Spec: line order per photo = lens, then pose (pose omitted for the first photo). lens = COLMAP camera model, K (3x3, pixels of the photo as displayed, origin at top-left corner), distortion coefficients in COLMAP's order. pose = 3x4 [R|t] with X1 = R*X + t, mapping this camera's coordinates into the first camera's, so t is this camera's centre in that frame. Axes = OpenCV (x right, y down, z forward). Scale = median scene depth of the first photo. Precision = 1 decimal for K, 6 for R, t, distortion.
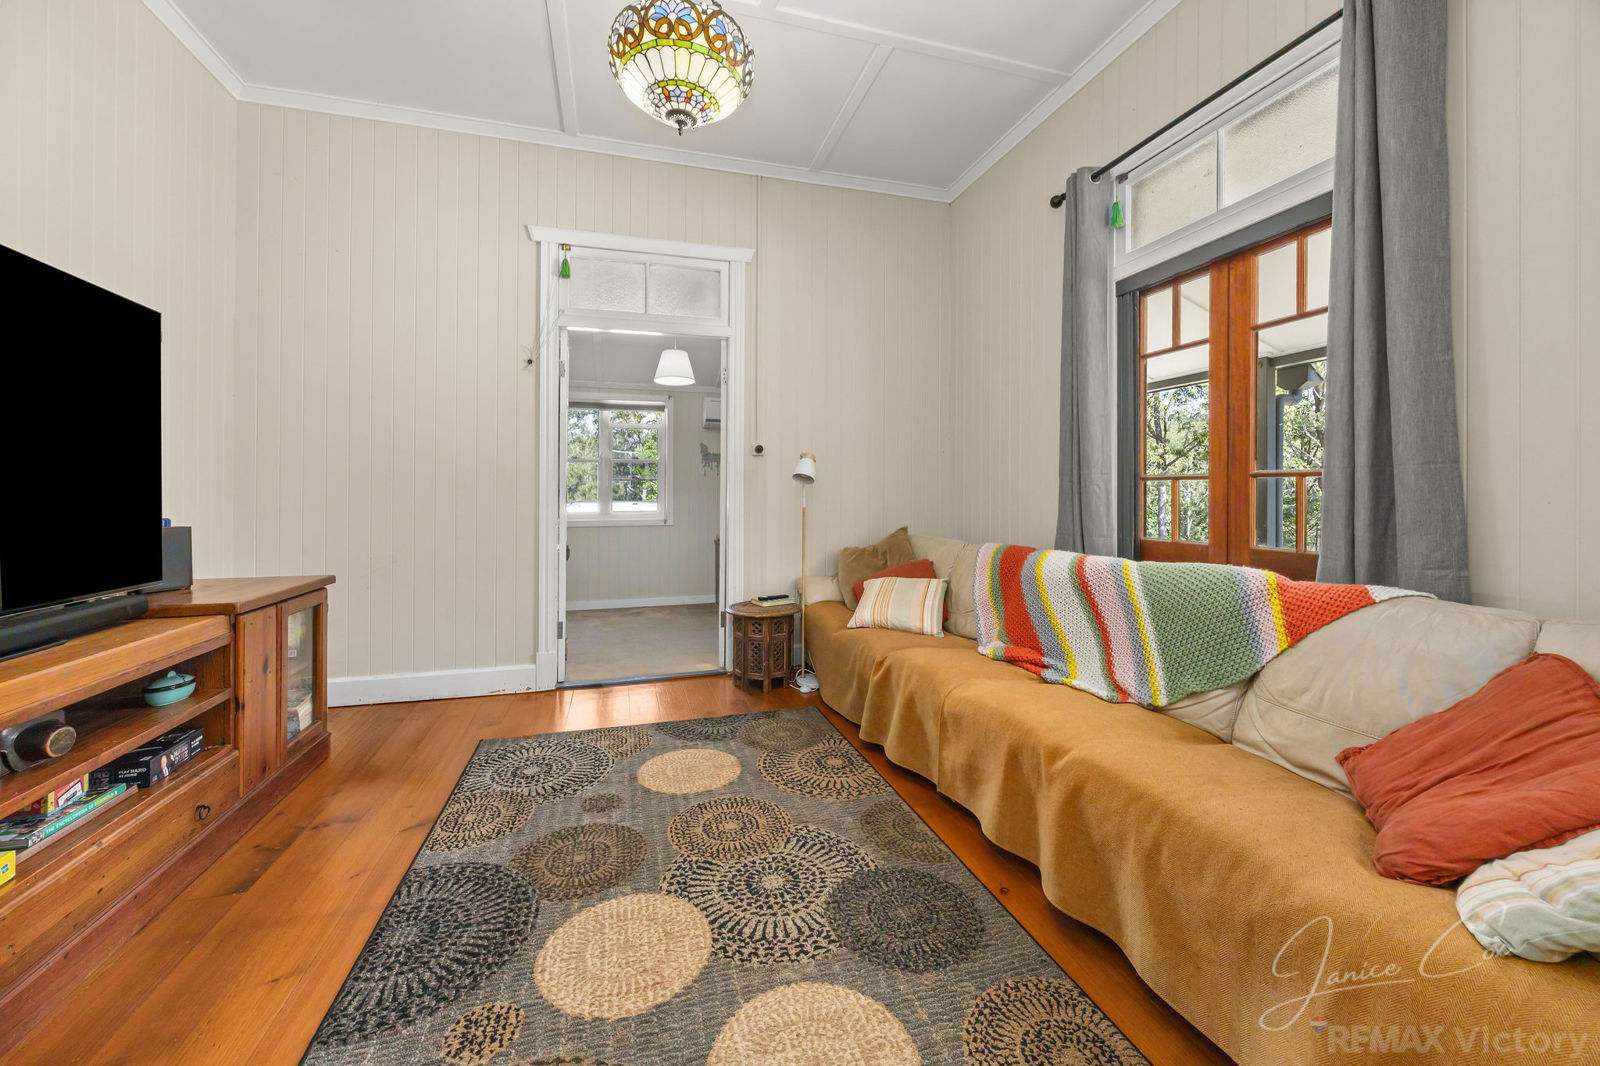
lens RADIAL K [[639.8, 0, 796.6], [0, 639.8, 503.5], [0, 0, 1]] dist [0.001357, 0.000172]
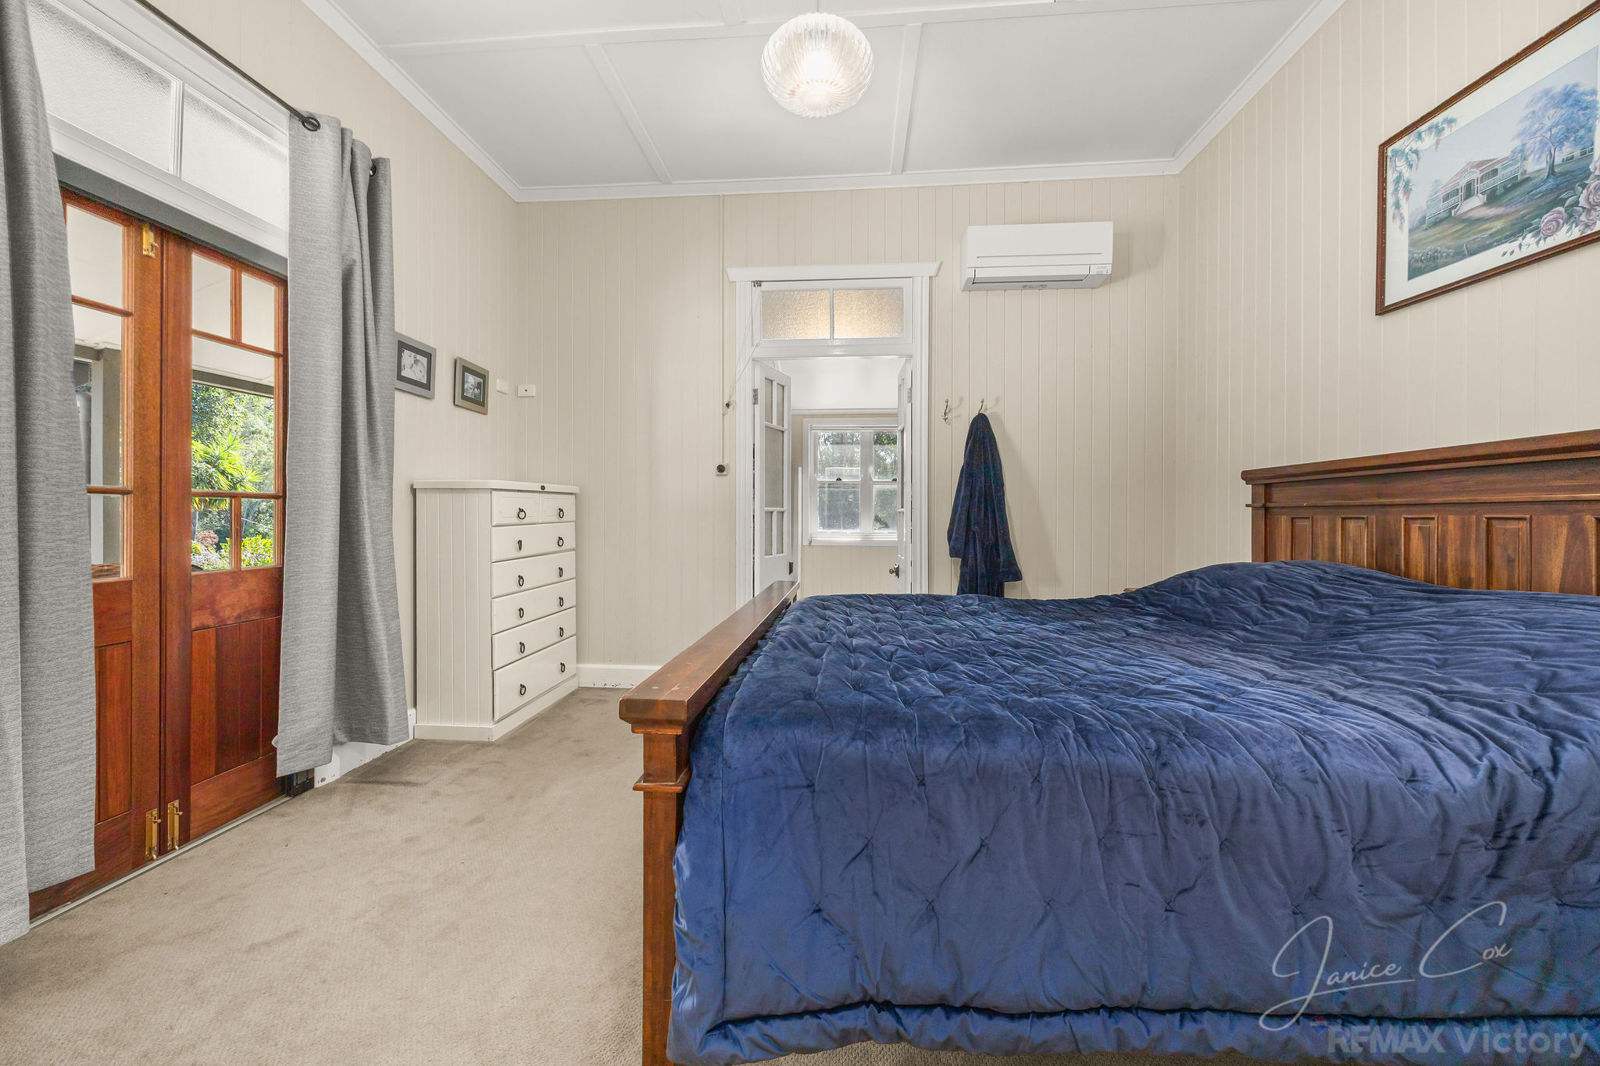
lens RADIAL K [[639.8, 0, 796.6], [0, 639.8, 503.5], [0, 0, 1]] dist [0.001357, 0.000172]
pose [[-0.934395, 0.002602, 0.356229, -0.407254], [-0.001076, 0.999948, -0.010125, -0.022681], [-0.356237, -0.009844, -0.934344, 1.544963]]
